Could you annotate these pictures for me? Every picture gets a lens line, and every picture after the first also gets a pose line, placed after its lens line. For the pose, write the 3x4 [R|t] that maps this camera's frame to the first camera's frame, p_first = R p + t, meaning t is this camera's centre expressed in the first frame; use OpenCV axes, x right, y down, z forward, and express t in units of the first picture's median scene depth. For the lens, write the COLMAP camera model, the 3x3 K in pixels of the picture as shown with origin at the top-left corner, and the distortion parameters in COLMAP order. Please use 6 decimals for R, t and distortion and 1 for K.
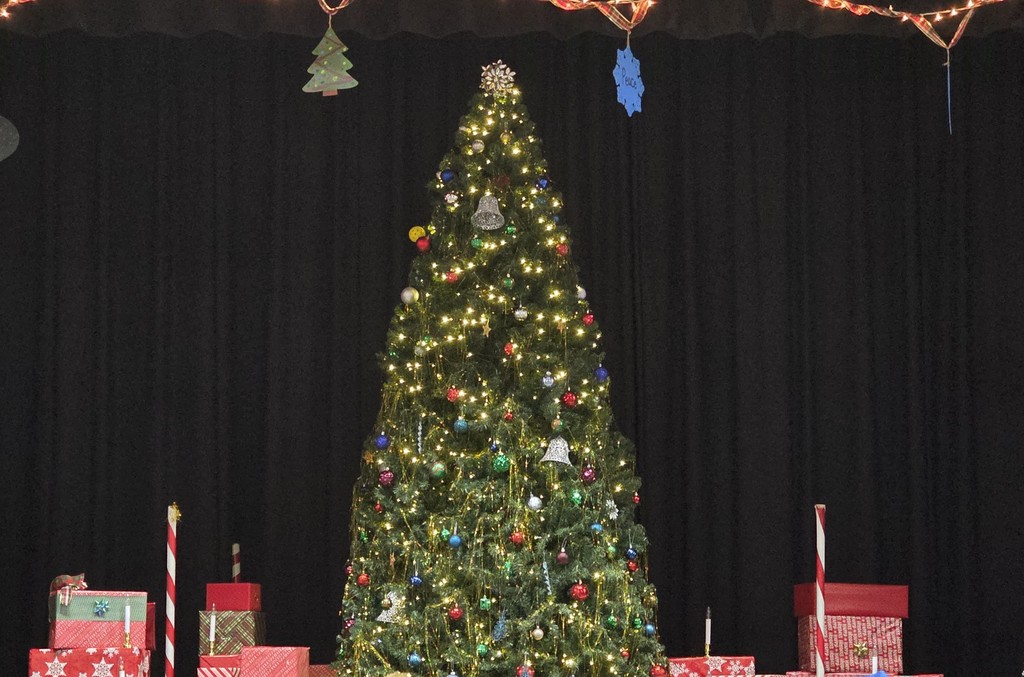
lens RADIAL K [[2687.9, 0, 512.0], [0, 2687.9, 339.8], [0, 0, 1]] dist [-0.023684, 0.000000]
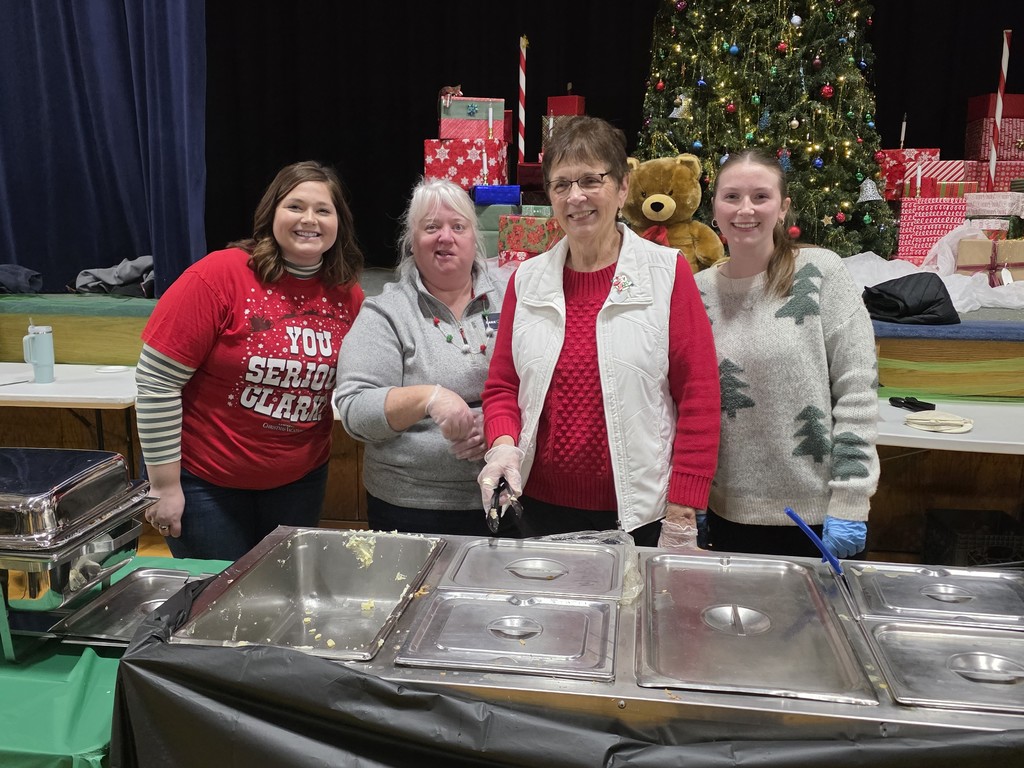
lens RADIAL K [[923.7, 0, 525.1], [0, 923.7, 418.4], [0, 0, 1]] dist [0.071667, 0.000820]
pose [[0.988546, 0.044770, -0.144129, -0.047416], [0.006558, 0.941344, 0.337385, 0.087986], [0.150780, -0.334466, 0.930268, 0.494161]]
